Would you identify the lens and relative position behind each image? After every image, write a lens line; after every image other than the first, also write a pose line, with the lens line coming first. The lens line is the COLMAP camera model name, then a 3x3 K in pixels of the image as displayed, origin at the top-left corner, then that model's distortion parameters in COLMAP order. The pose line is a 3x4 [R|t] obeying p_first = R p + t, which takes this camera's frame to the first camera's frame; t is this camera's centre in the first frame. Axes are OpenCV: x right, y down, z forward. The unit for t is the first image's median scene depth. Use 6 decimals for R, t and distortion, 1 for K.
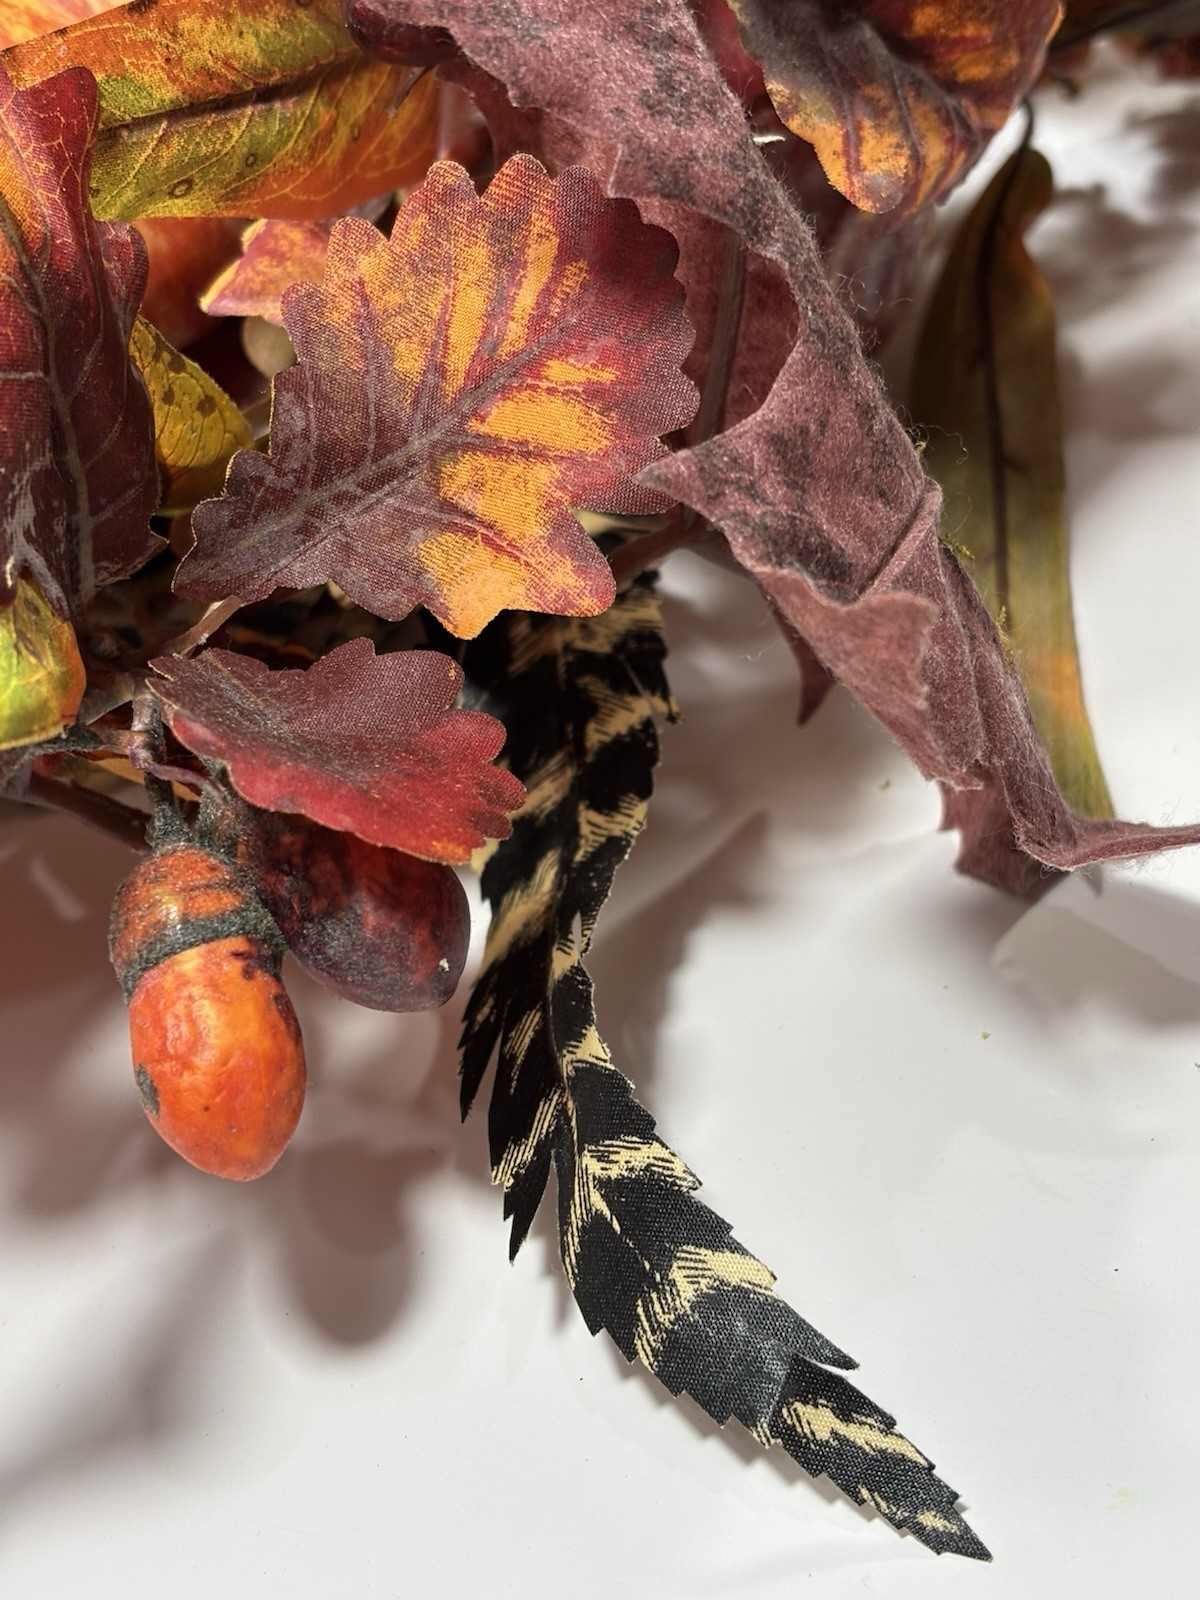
lens RADIAL K [[2188.3, 0, 571.2], [0, 2188.3, 788.6], [0, 0, 1]] dist [0.011277, 0.000000]
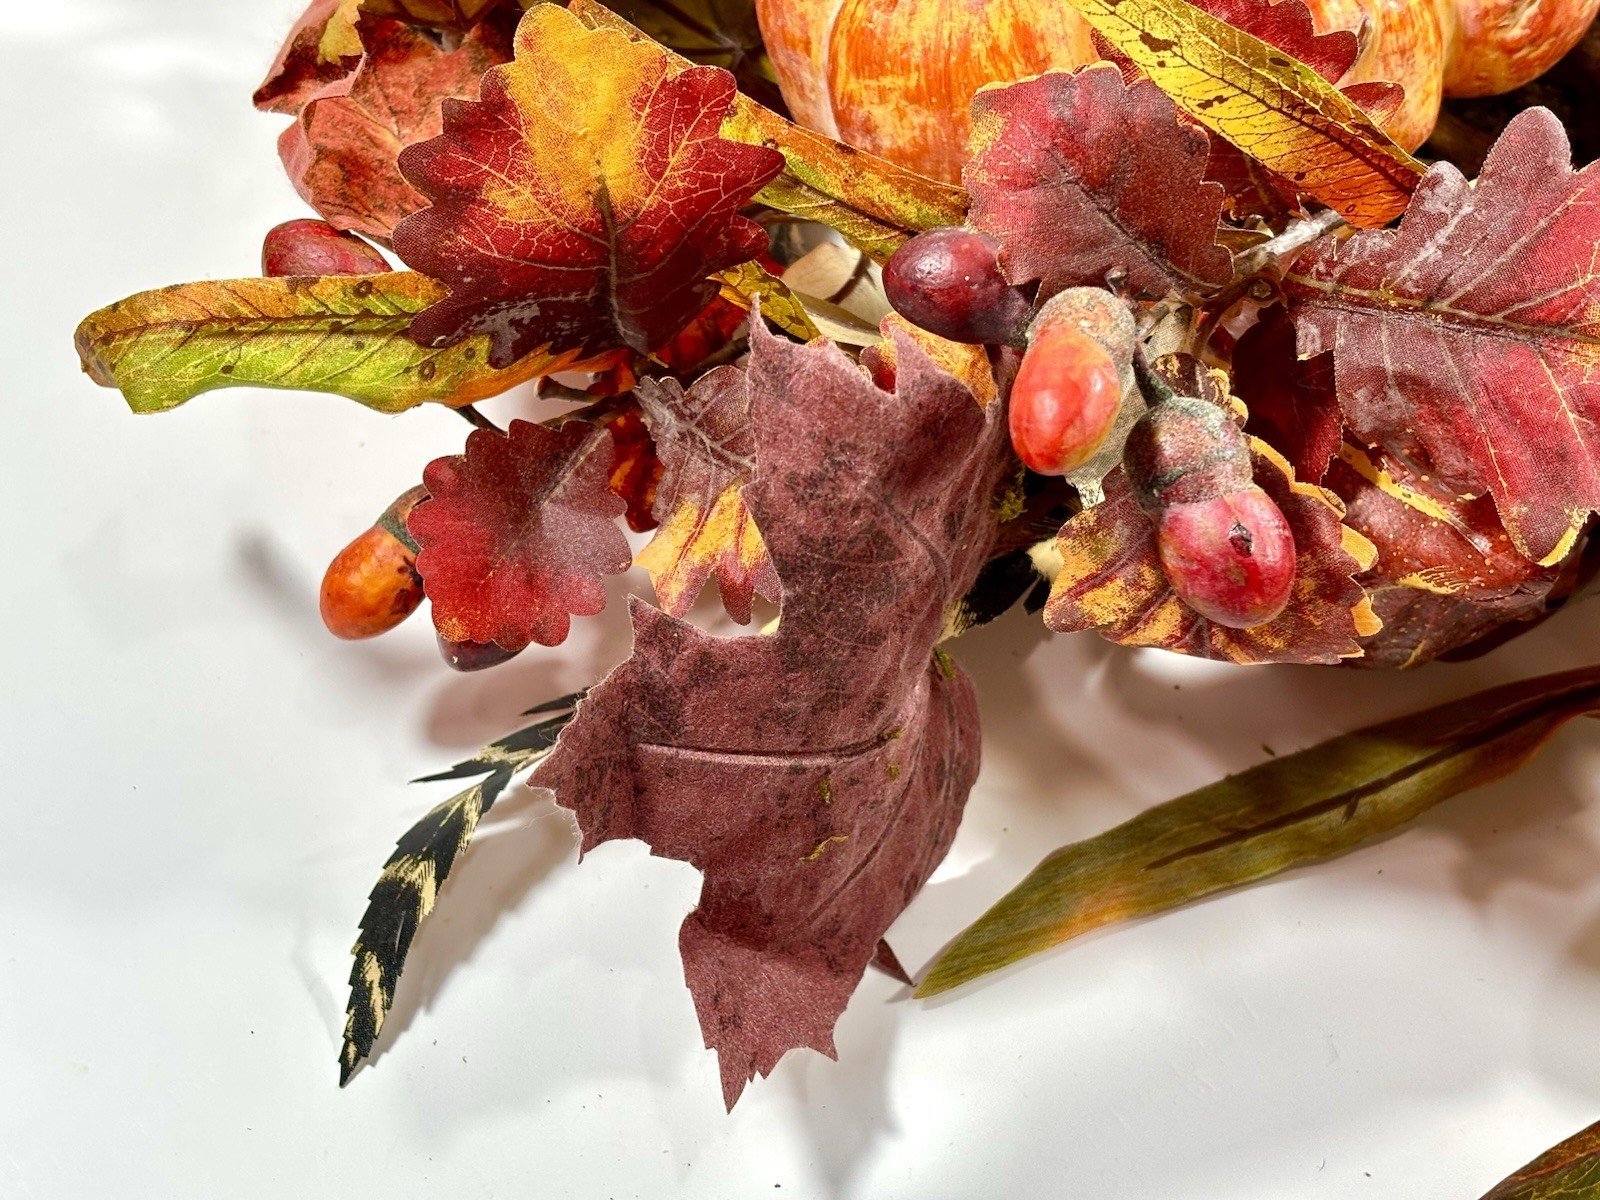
lens RADIAL K [[2404.4, 0, 827.5], [0, 2404.4, 595.2], [0, 0, 1]] dist [0.084921, 0.000000]
pose [[0.438595, 0.829011, -0.346951, 0.658213], [-0.678913, 0.558601, 0.476489, -1.005844], [0.588822, 0.026564, 0.807826, -0.365359]]
